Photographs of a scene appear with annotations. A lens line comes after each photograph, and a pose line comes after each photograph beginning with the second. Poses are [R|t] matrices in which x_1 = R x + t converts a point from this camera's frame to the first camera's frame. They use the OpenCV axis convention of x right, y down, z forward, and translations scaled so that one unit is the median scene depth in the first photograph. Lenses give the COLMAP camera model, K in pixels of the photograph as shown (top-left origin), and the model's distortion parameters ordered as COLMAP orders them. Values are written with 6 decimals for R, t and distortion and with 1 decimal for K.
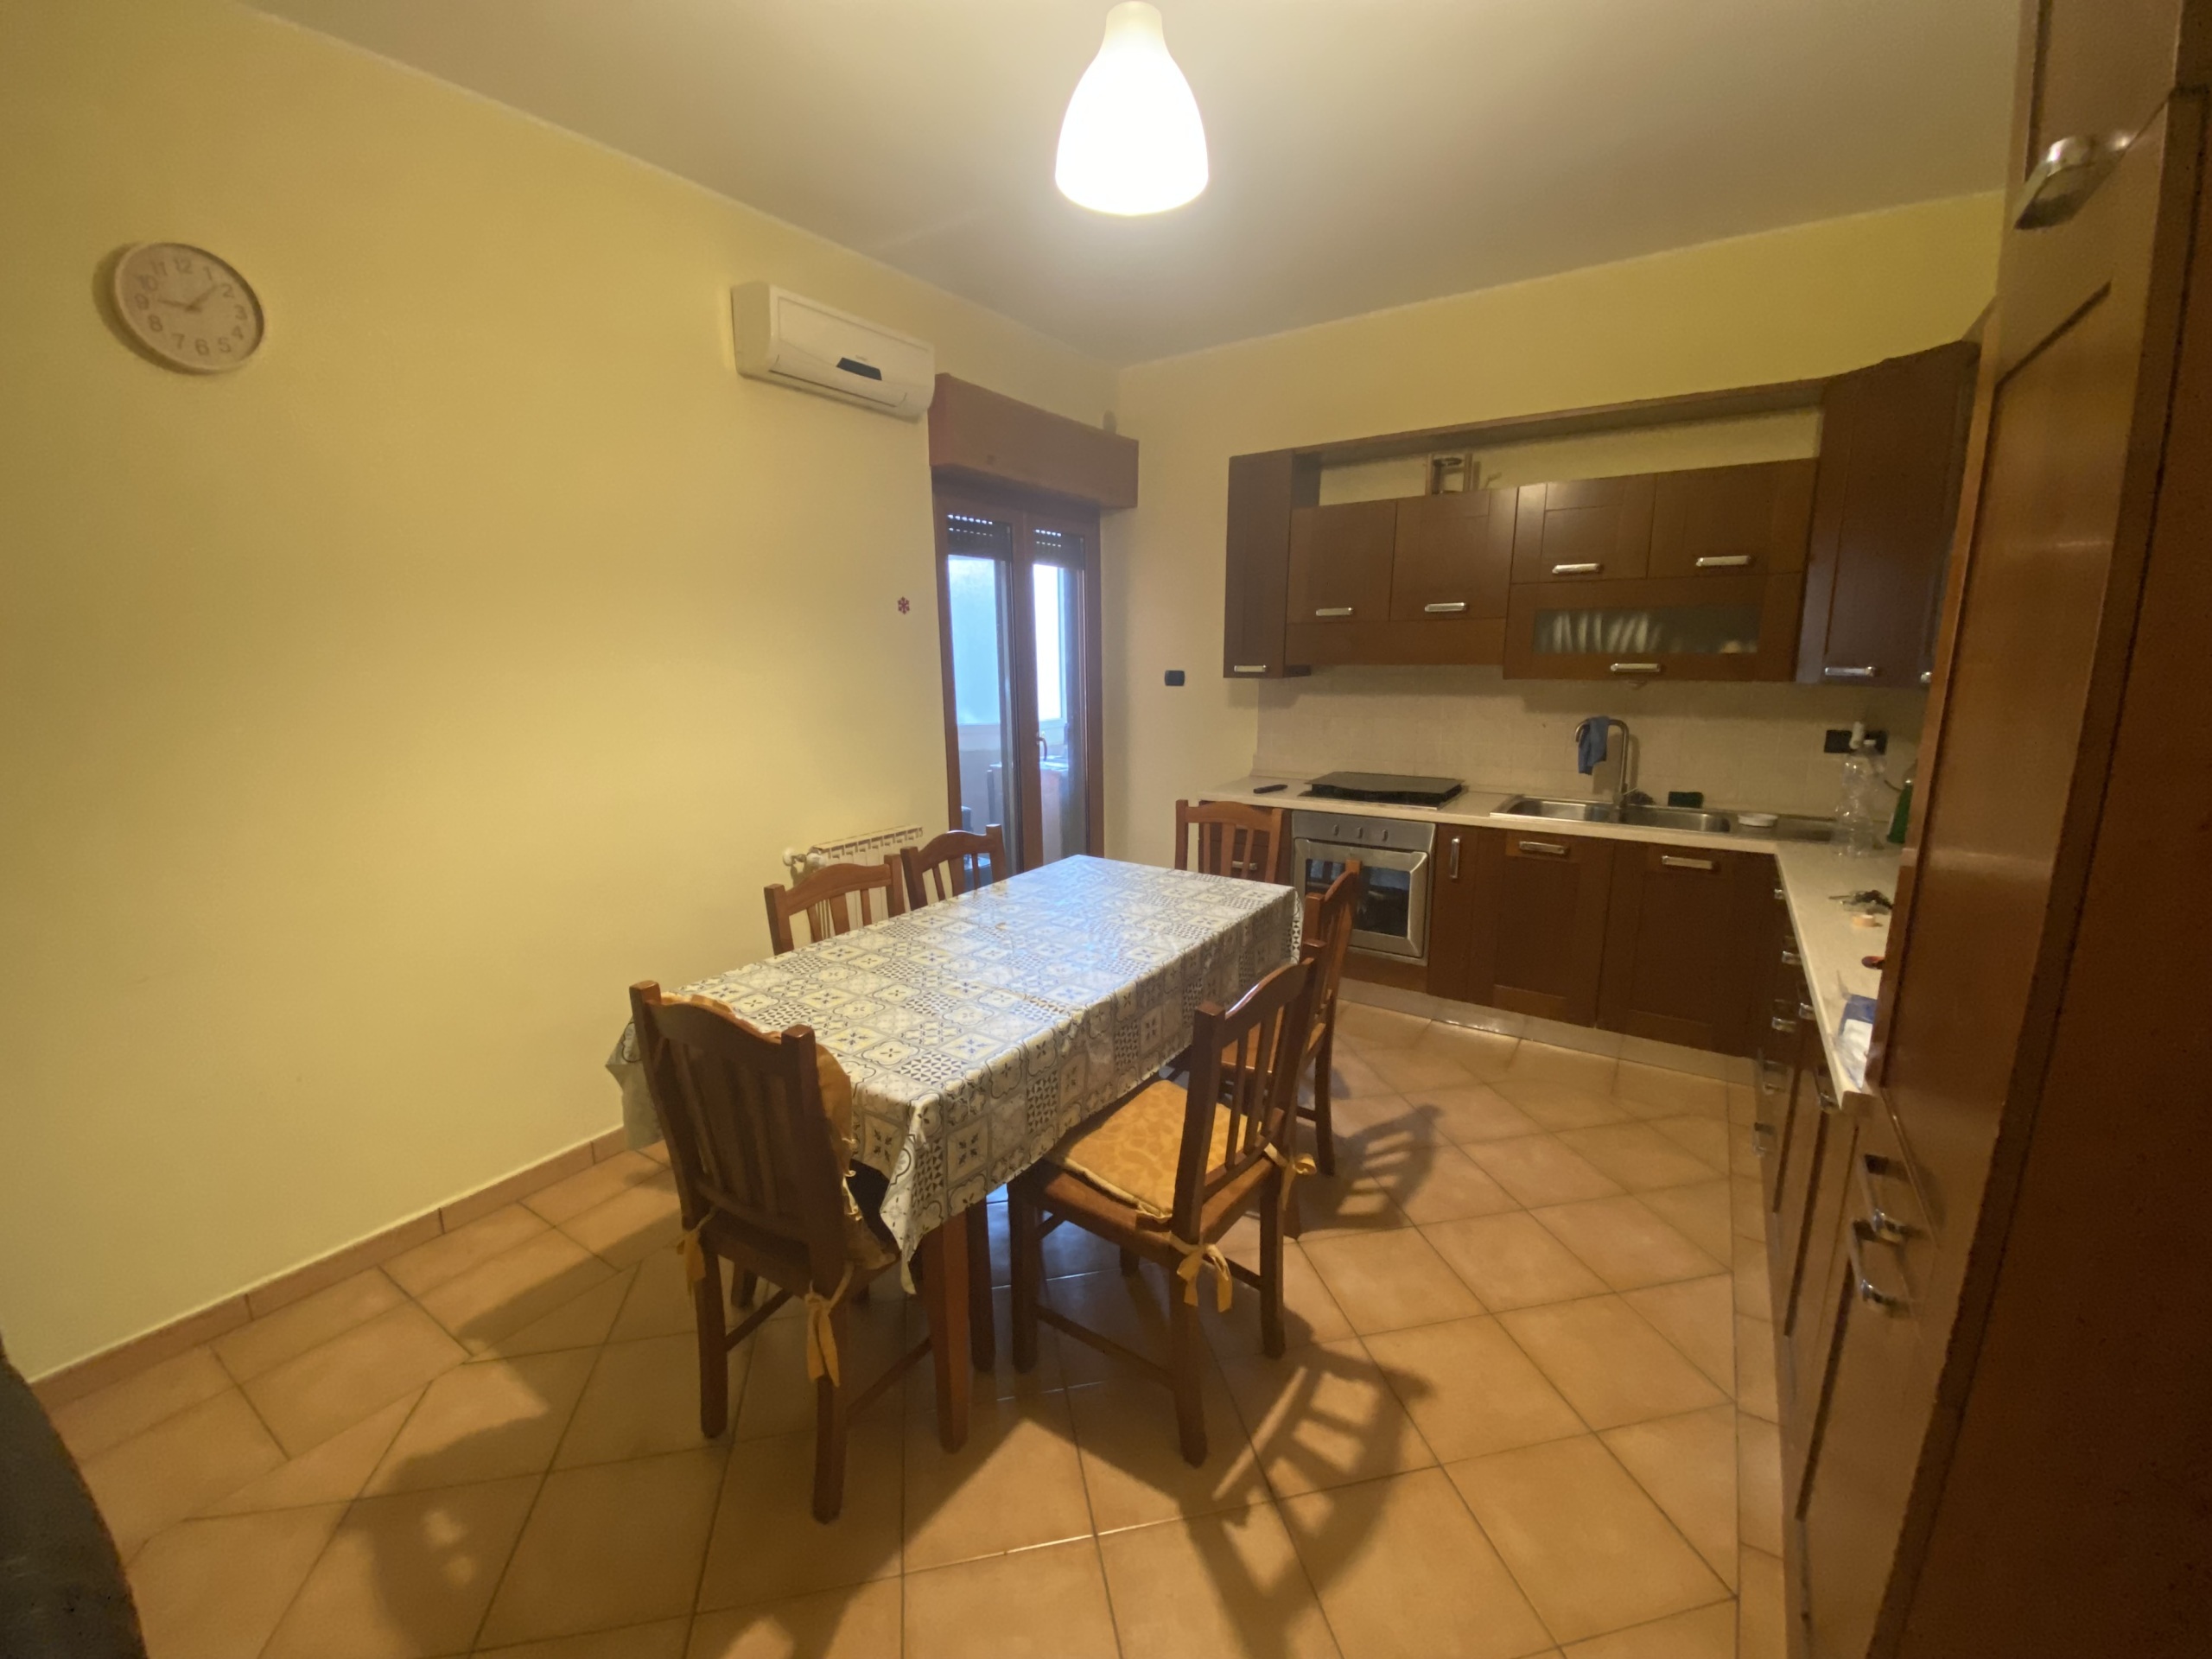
lens RADIAL K [[881.9, 0, 1099.8], [0, 881.9, 840.2], [0, 0, 1]] dist [0.012760, -0.019401]
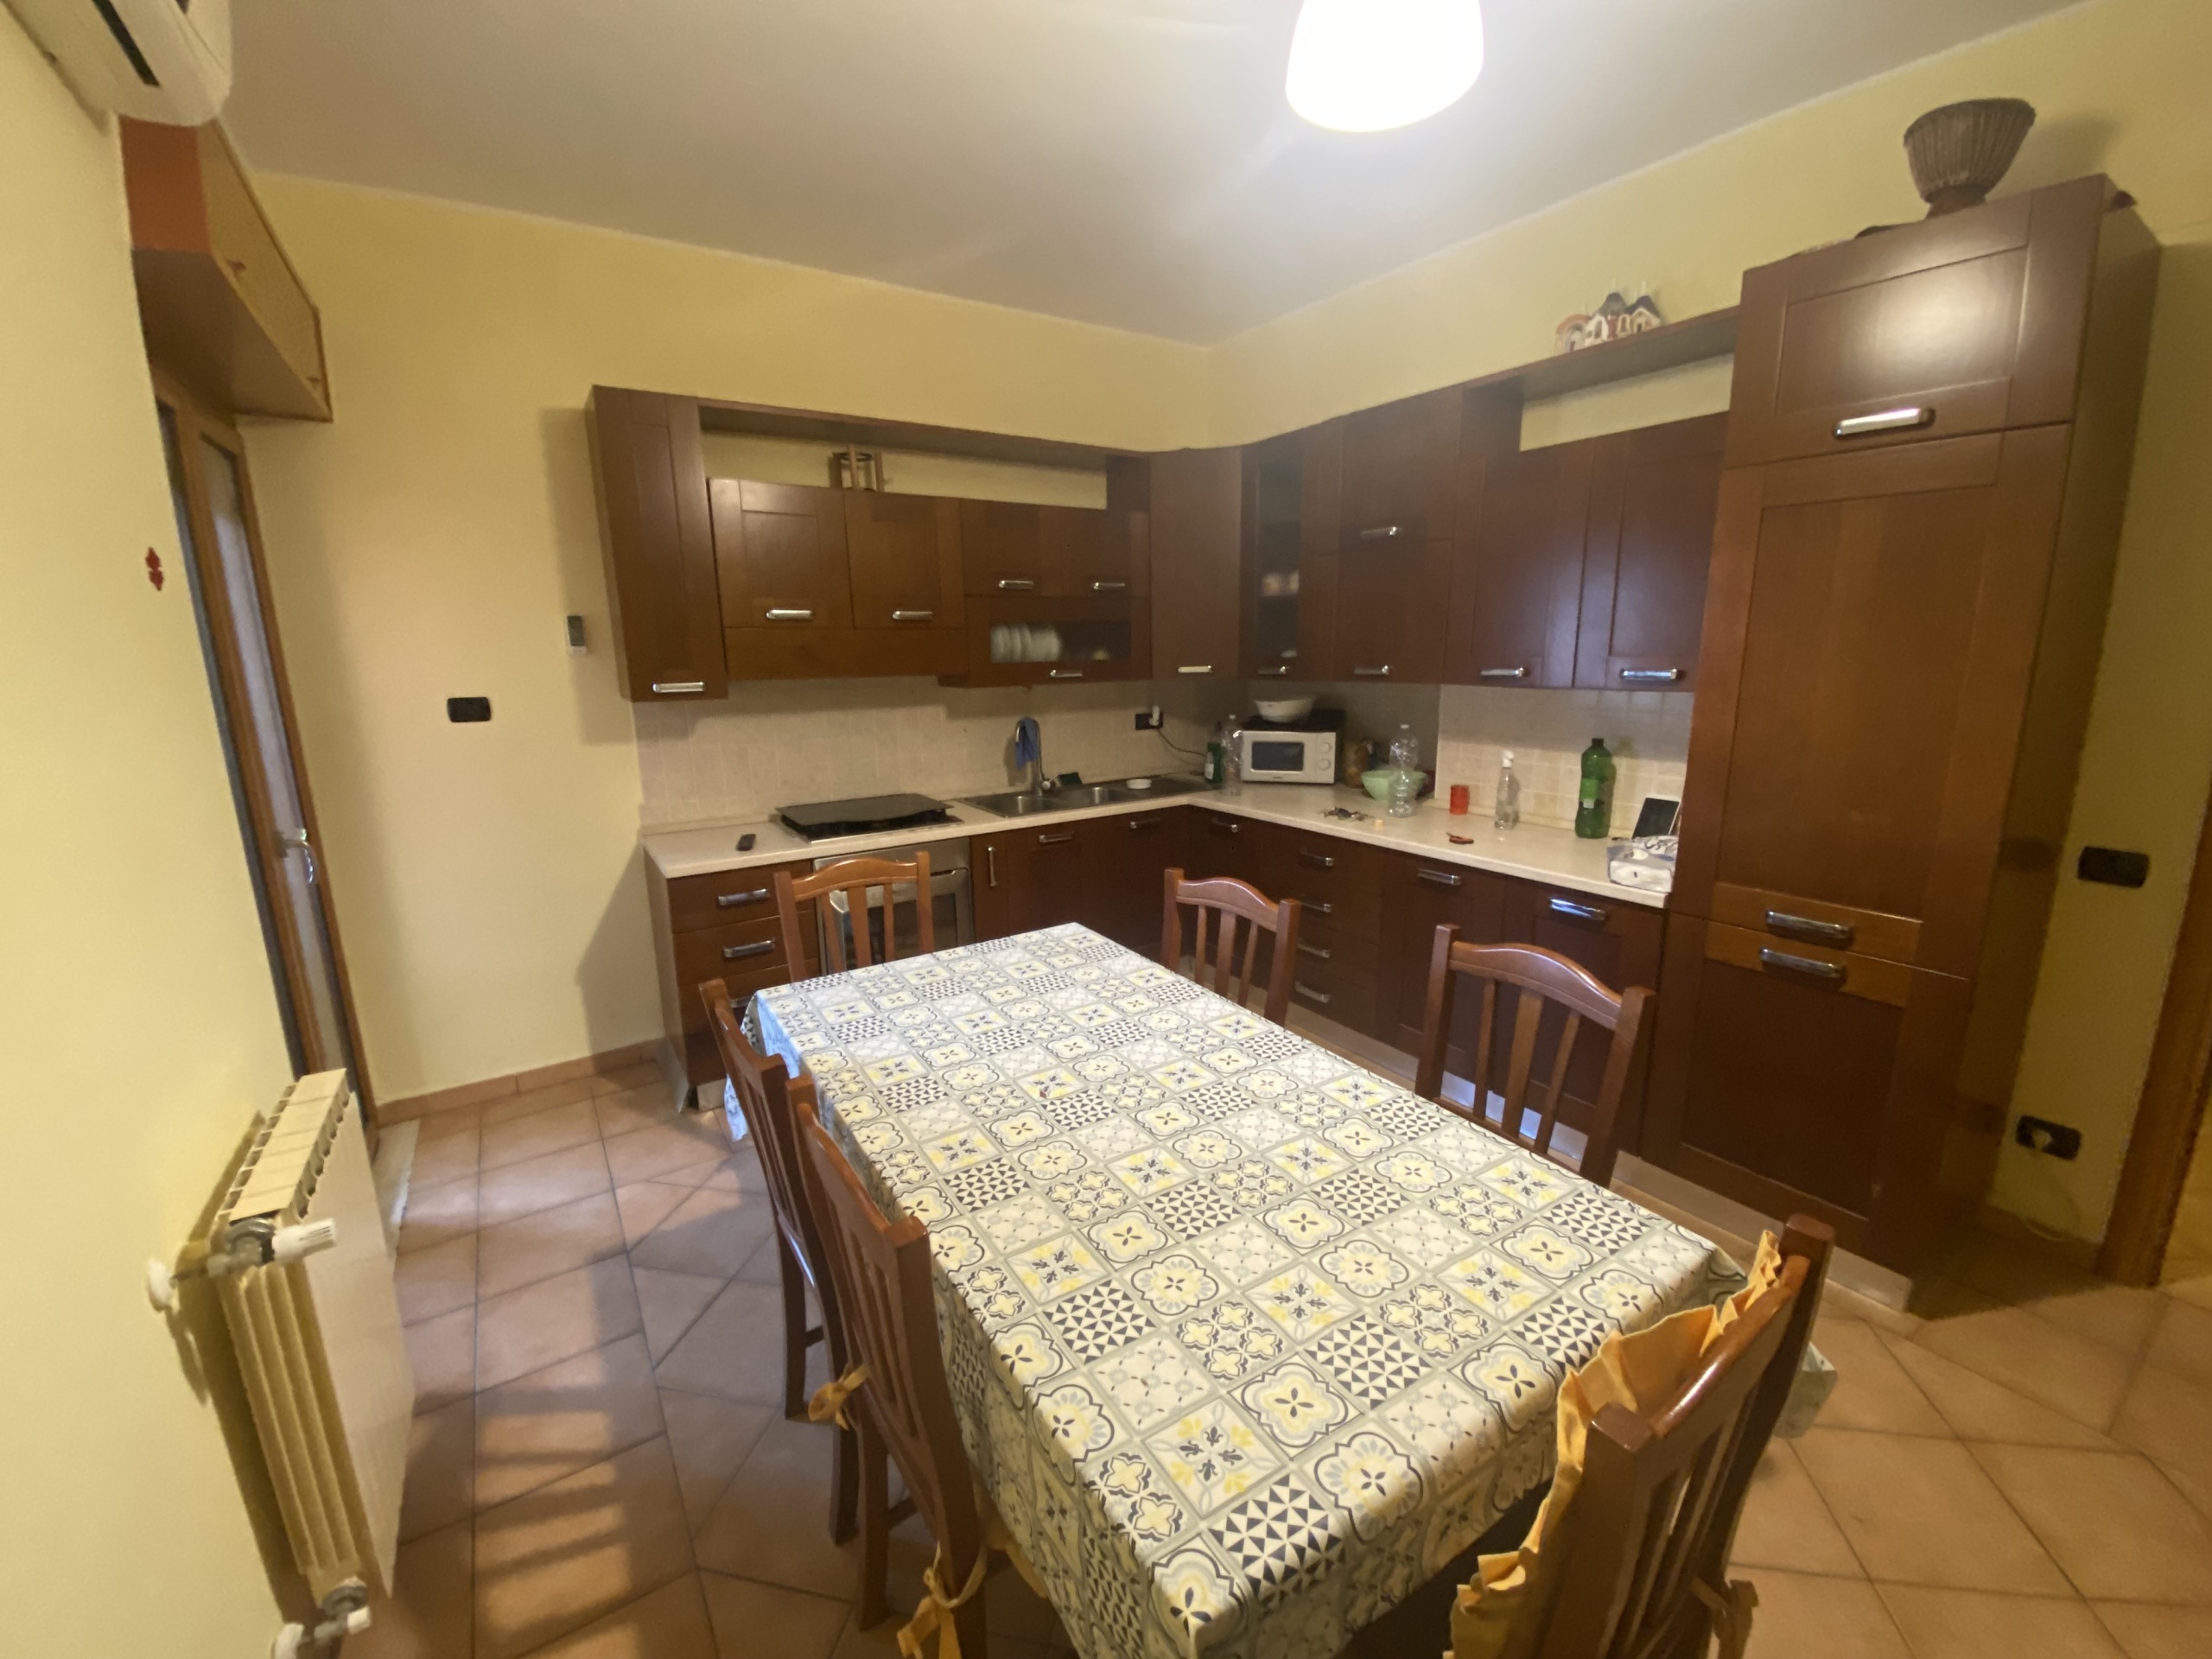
lens RADIAL K [[881.9, 0, 1099.8], [0, 881.9, 840.2], [0, 0, 1]] dist [0.012760, -0.019401]
pose [[0.393069, -0.192206, 0.899196, -0.445315], [0.207258, 0.971263, 0.117011, -0.101980], [-0.895846, 0.140372, 0.421610, 0.479415]]
